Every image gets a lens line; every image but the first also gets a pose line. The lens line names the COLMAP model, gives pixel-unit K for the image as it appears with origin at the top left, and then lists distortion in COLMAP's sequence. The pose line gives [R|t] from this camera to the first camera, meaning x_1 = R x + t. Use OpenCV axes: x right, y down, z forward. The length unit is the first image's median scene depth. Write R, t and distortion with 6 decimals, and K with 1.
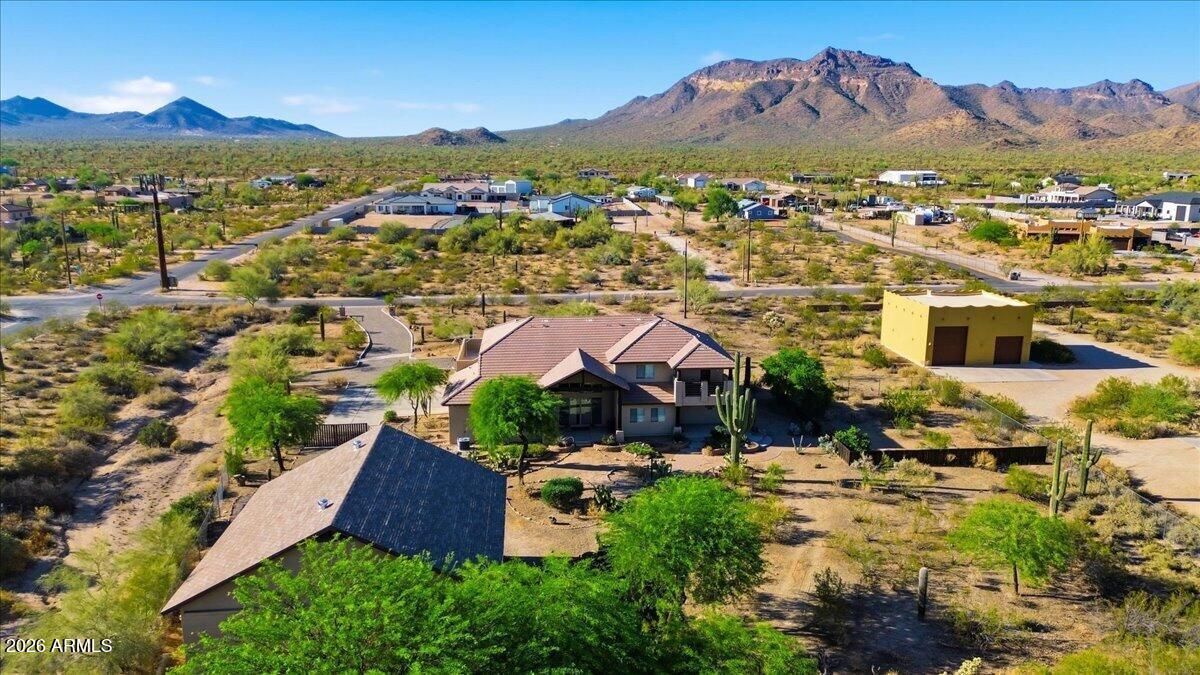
lens RADIAL K [[854.3, 0, 600.0], [0, 854.3, 337.5], [0, 0, 1]] dist [0.069870, -0.057608]
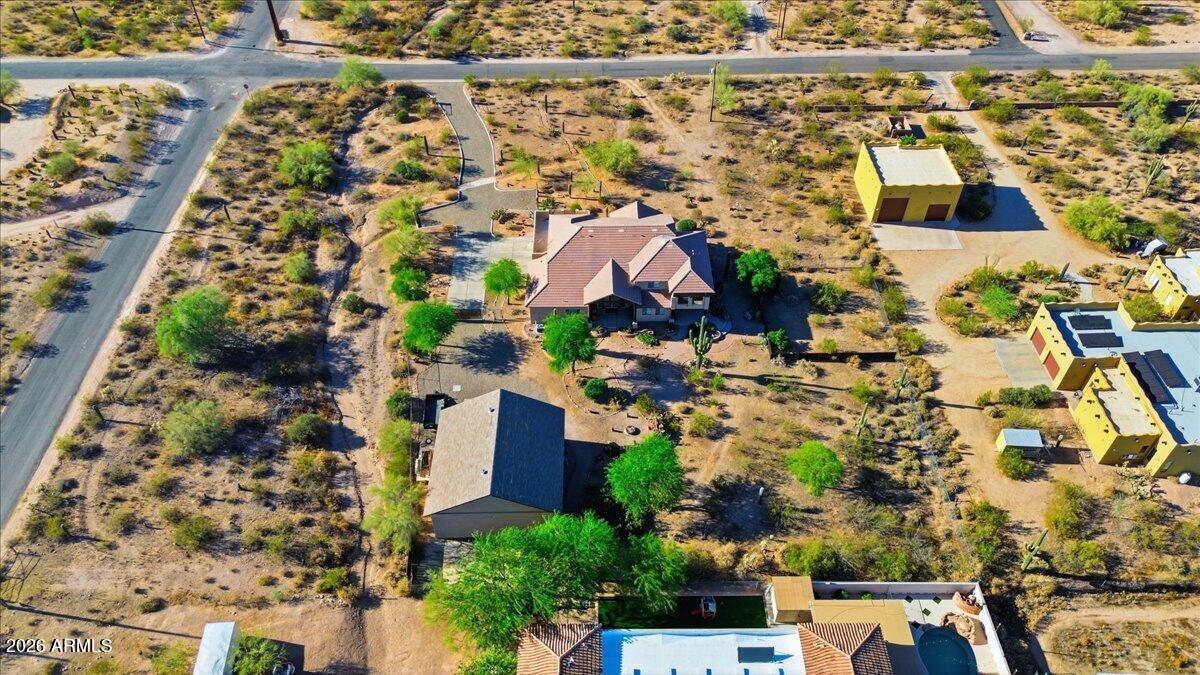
lens RADIAL K [[854.3, 0, 600.0], [0, 854.3, 337.5], [0, 0, 1]] dist [0.069870, -0.057608]
pose [[0.996790, 0.054078, -0.059043, 0.053946], [-0.013443, 0.840001, 0.542418, -0.741967], [0.078929, -0.539883, 0.838032, -0.368880]]
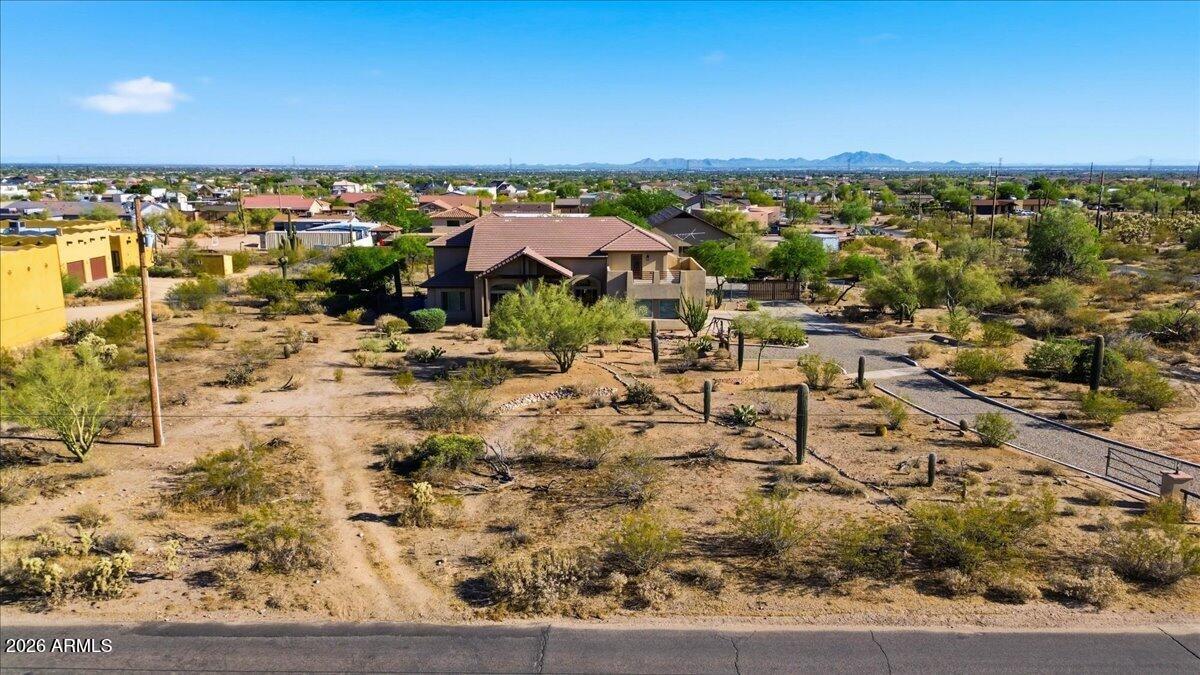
lens RADIAL K [[854.3, 0, 600.0], [0, 854.3, 337.5], [0, 0, 1]] dist [0.069870, -0.057608]
pose [[-0.996698, -0.014907, 0.079821, -0.157383], [0.015971, 0.927812, 0.372705, -0.311547], [-0.079615, 0.372749, -0.924511, 2.199381]]
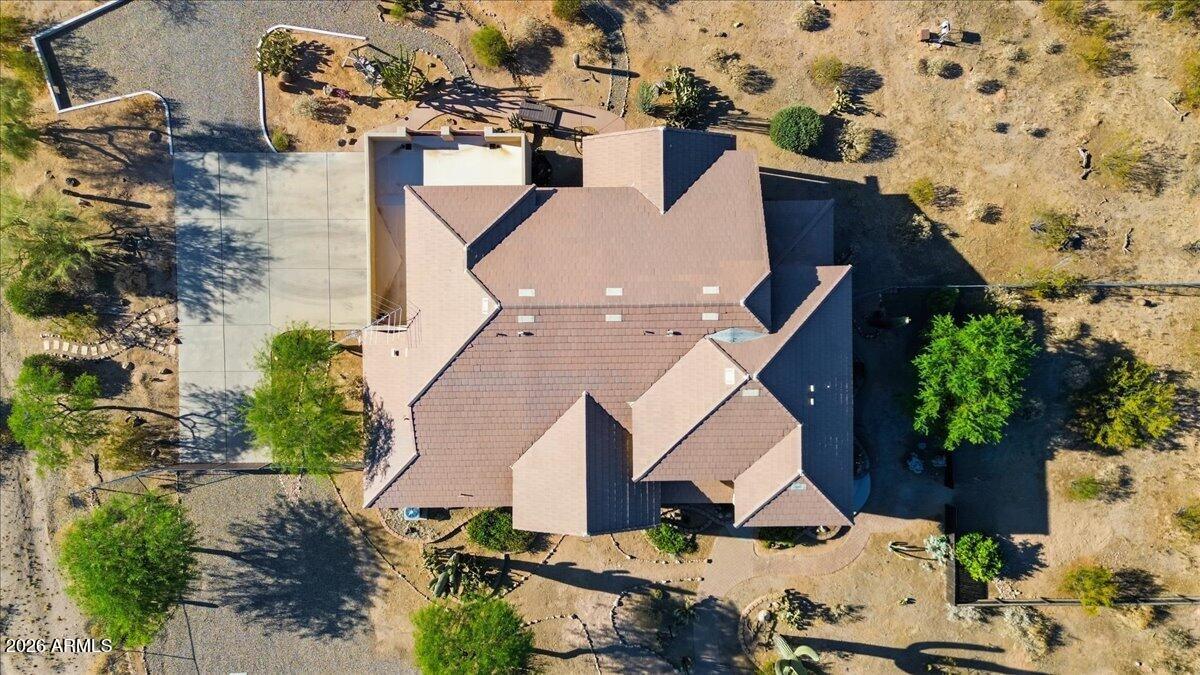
lens RADIAL K [[854.3, 0, 600.0], [0, 854.3, 337.5], [0, 0, 1]] dist [0.069870, -0.057608]
pose [[0.996636, 0.081591, 0.007716, -0.024975], [-0.023002, 0.188116, 0.981877, -0.578310], [0.078660, -0.978752, 0.189360, 1.005492]]
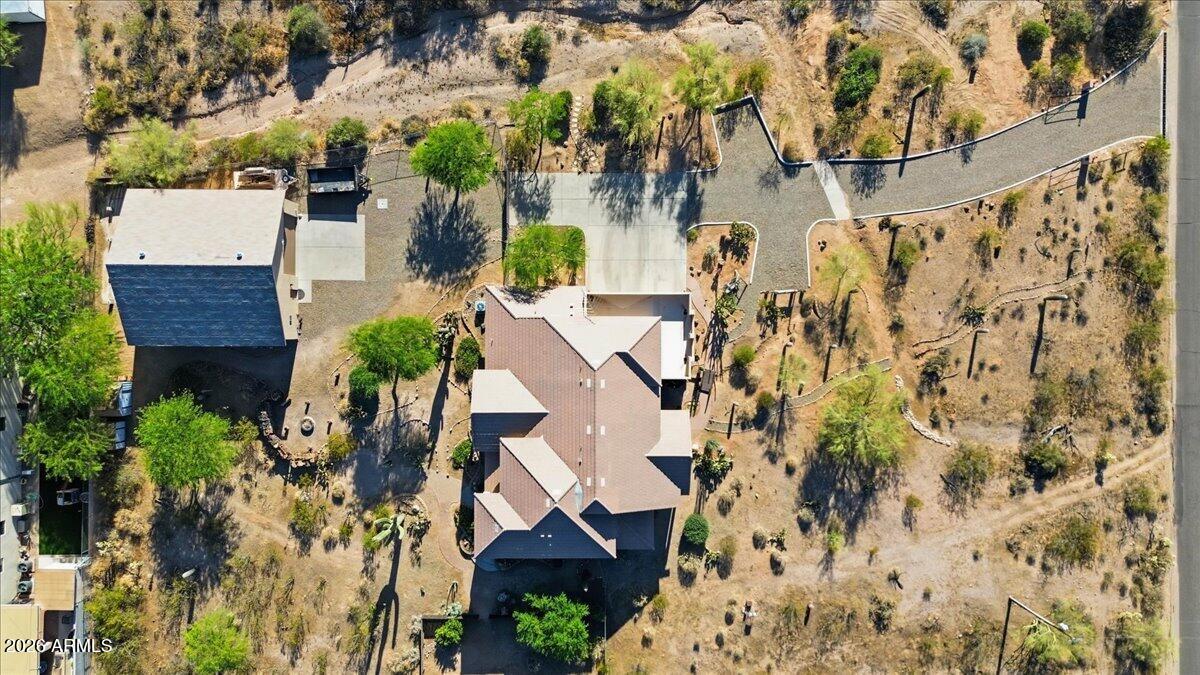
lens RADIAL K [[854.3, 0, 600.0], [0, 854.3, 337.5], [0, 0, 1]] dist [0.069870, -0.057608]
pose [[-0.093784, 0.995593, -0.000216, -0.129349], [-0.208938, -0.019470, 0.977735, -1.070758], [0.973421, 0.091741, 0.209843, 0.905021]]
